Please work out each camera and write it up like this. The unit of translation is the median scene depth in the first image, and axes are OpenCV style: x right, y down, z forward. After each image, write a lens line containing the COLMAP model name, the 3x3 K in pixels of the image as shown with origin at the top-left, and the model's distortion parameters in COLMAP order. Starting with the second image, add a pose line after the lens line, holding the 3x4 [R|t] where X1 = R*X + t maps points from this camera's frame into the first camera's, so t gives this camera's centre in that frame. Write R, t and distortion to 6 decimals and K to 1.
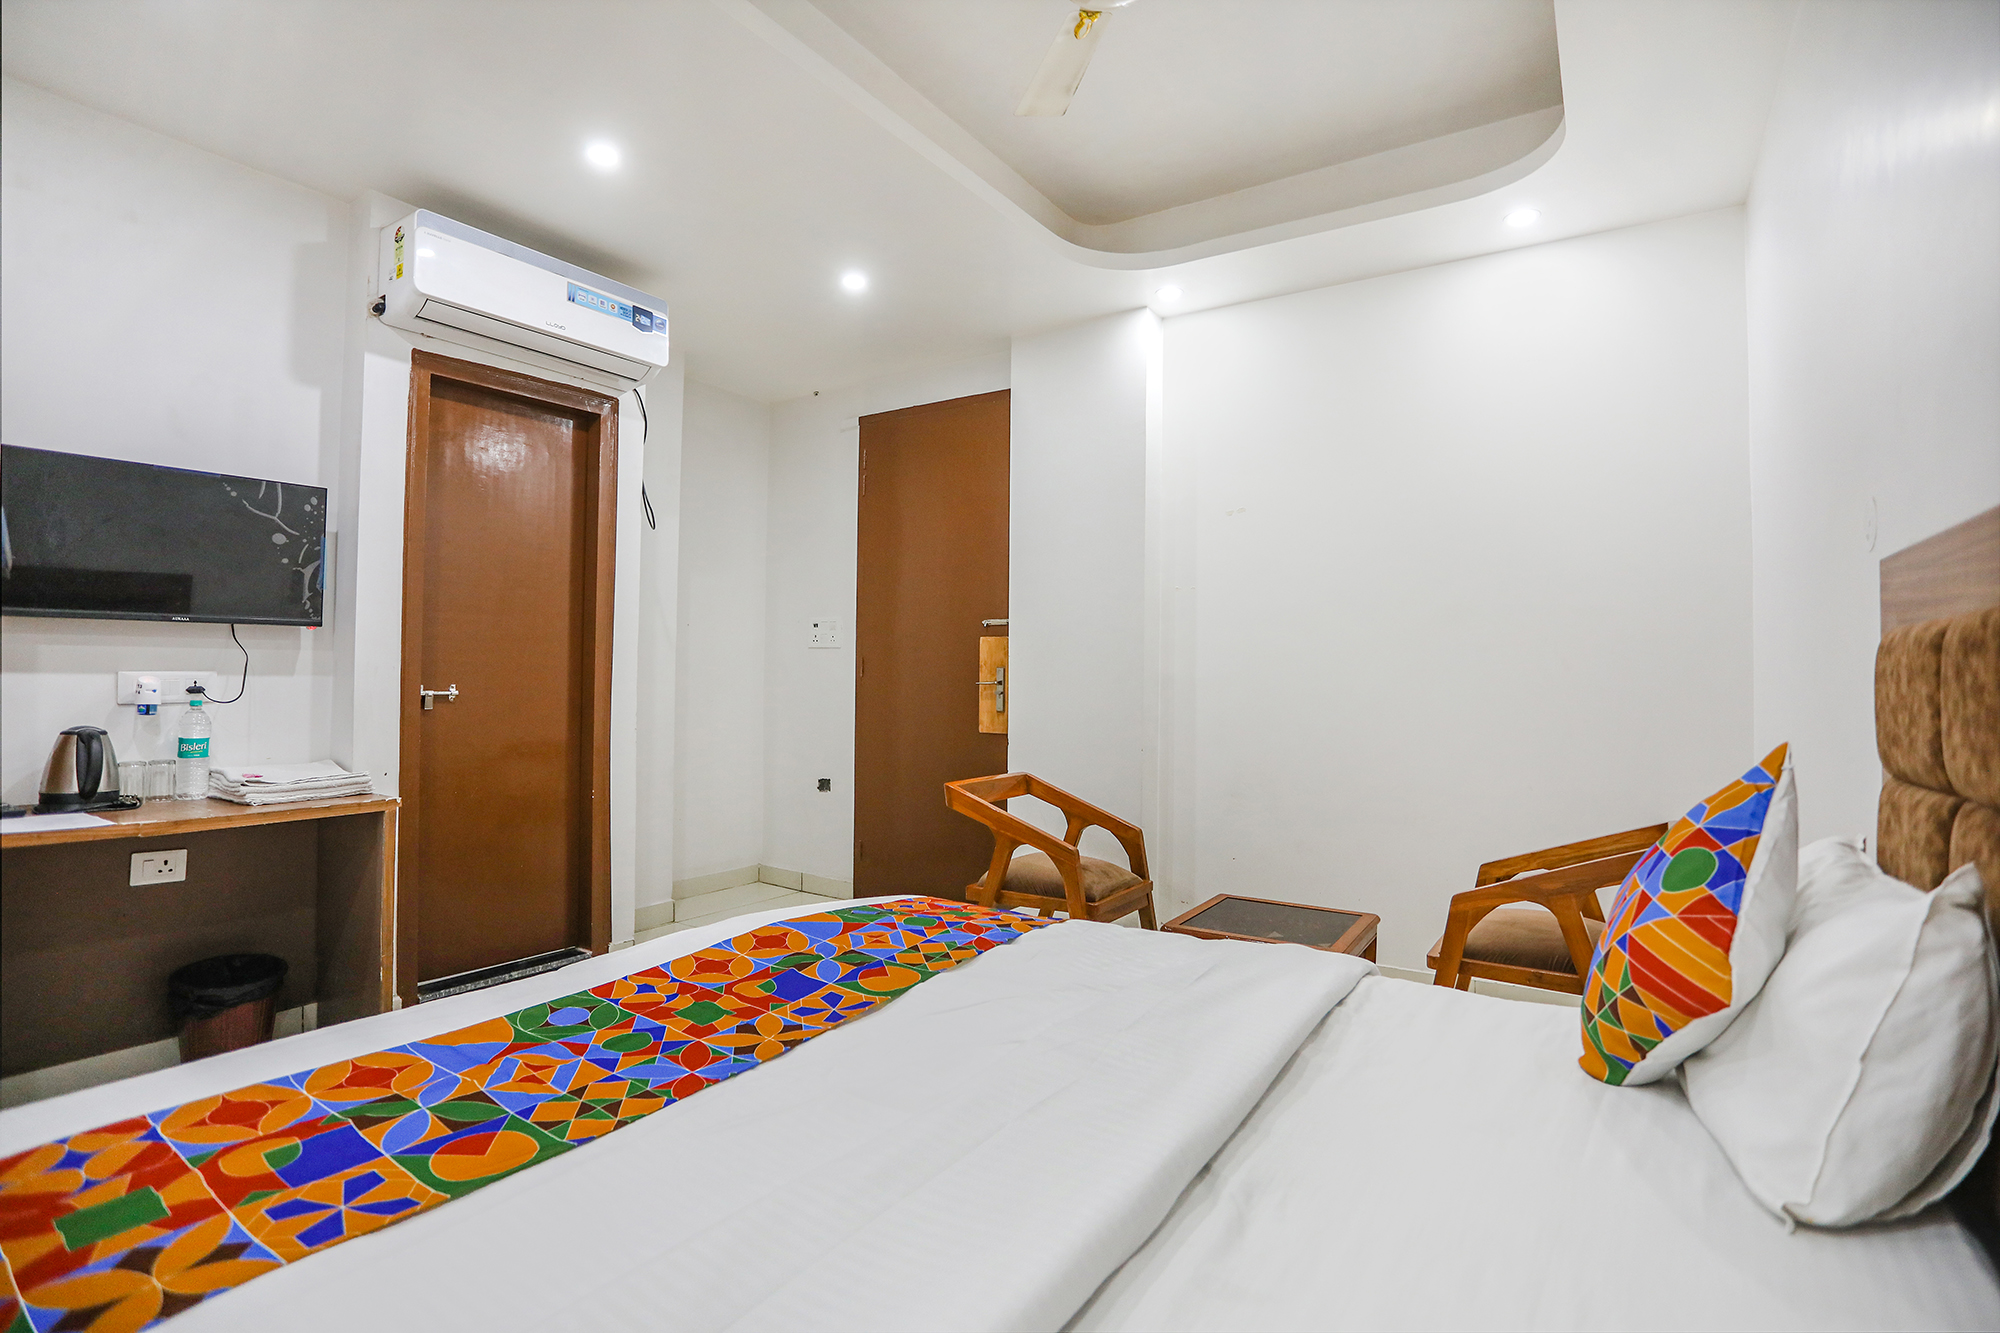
lens RADIAL K [[973.4, 0, 993.6], [0, 973.4, 660.6], [0, 0, 1]] dist [-0.077262, 0.033979]
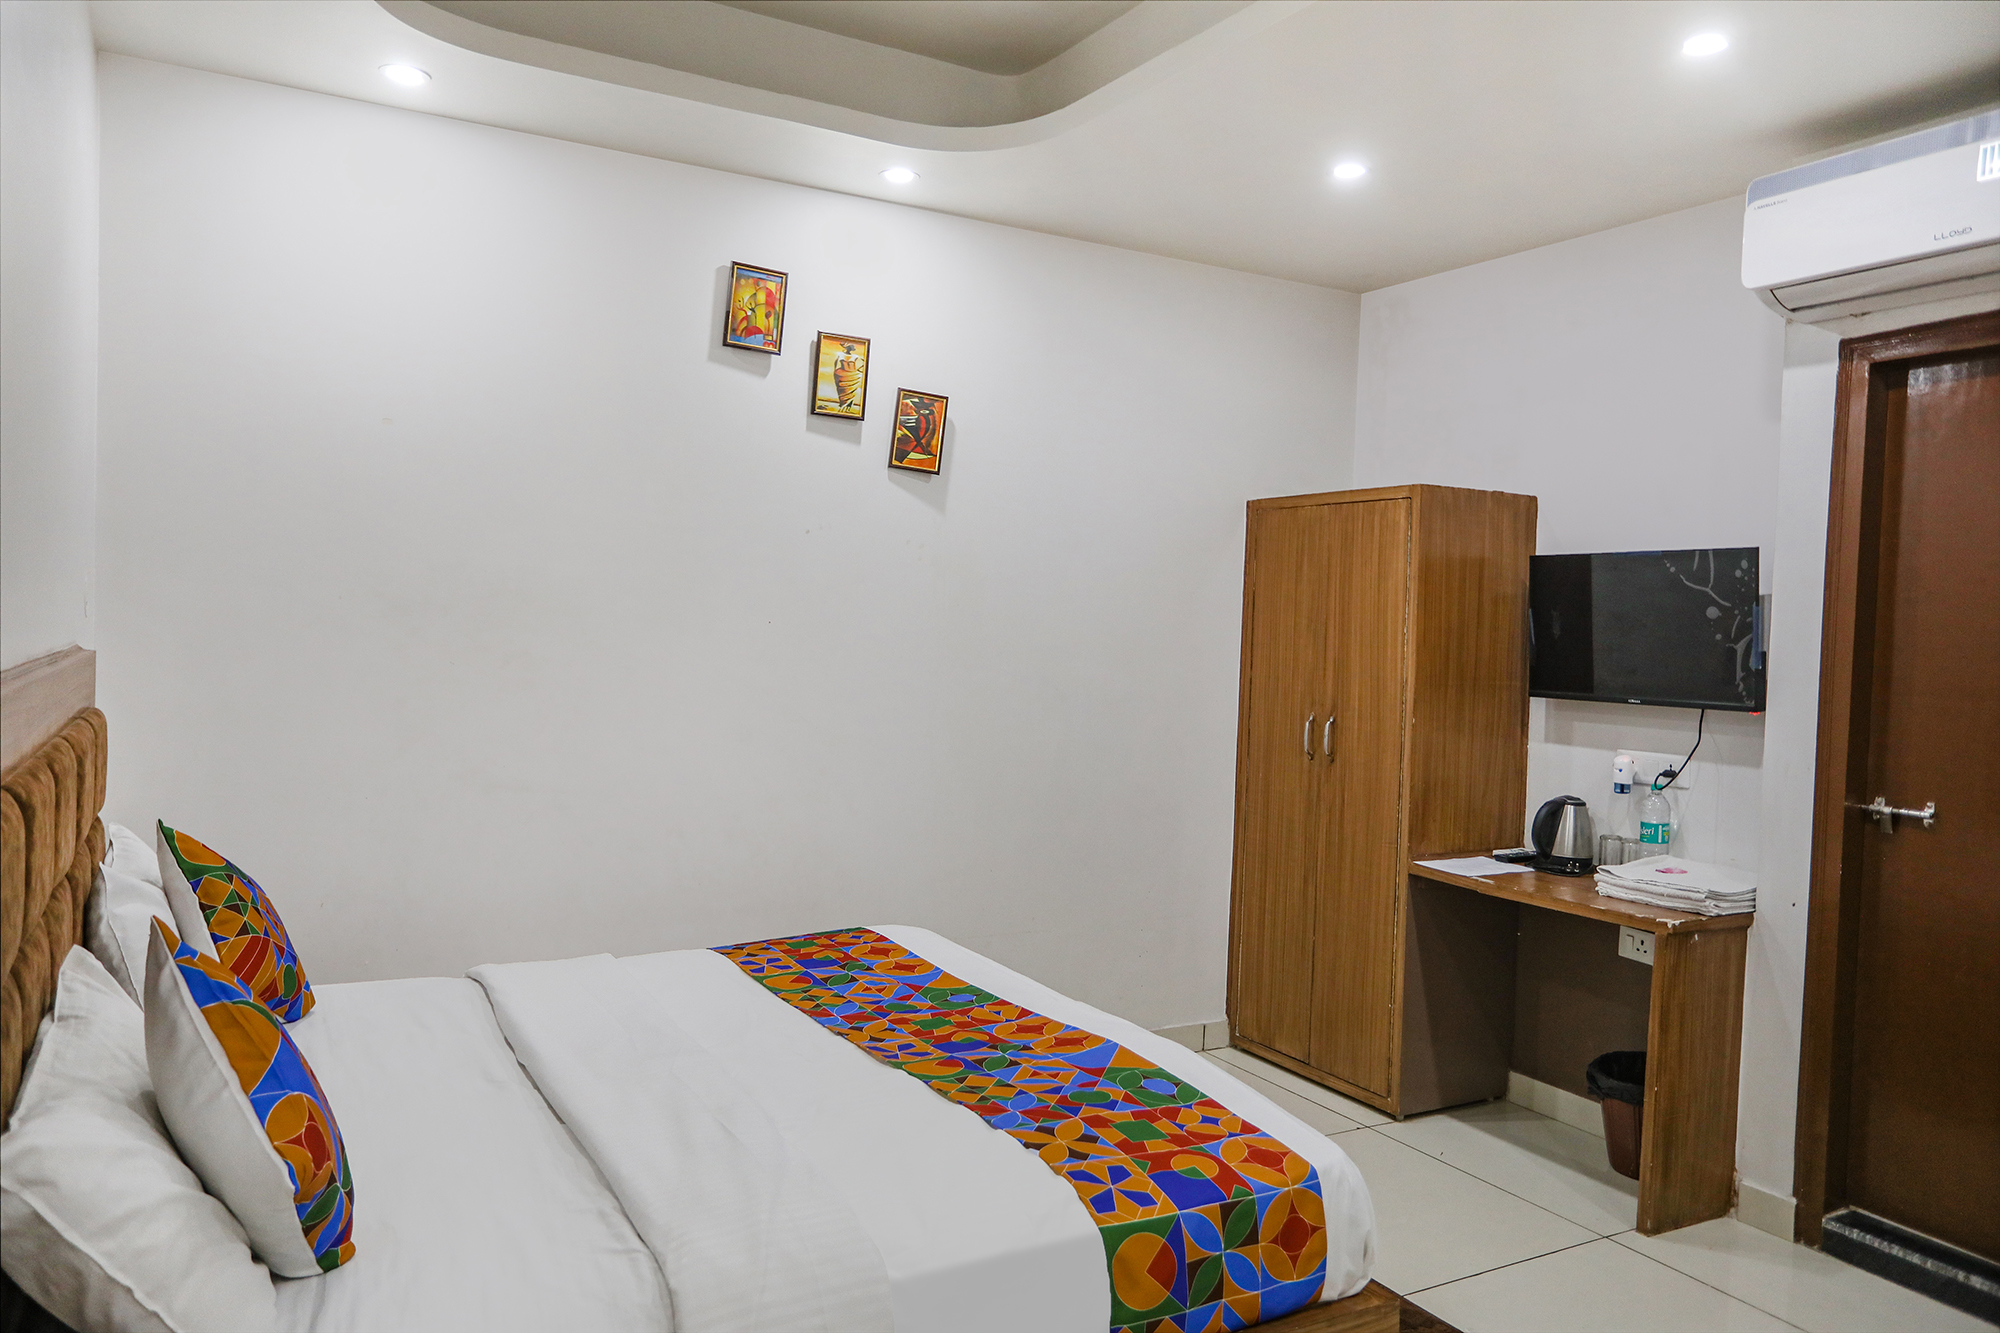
lens RADIAL K [[1412.2, 0, 960.8], [0, 1412.2, 732.5], [0, 0, 1]] dist [-0.116860, 0.001100]
pose [[-0.480285, 0.050020, -0.875685, 0.699788], [-0.019736, 0.997504, 0.067803, -0.088669], [0.876891, 0.049847, -0.478098, 0.987158]]
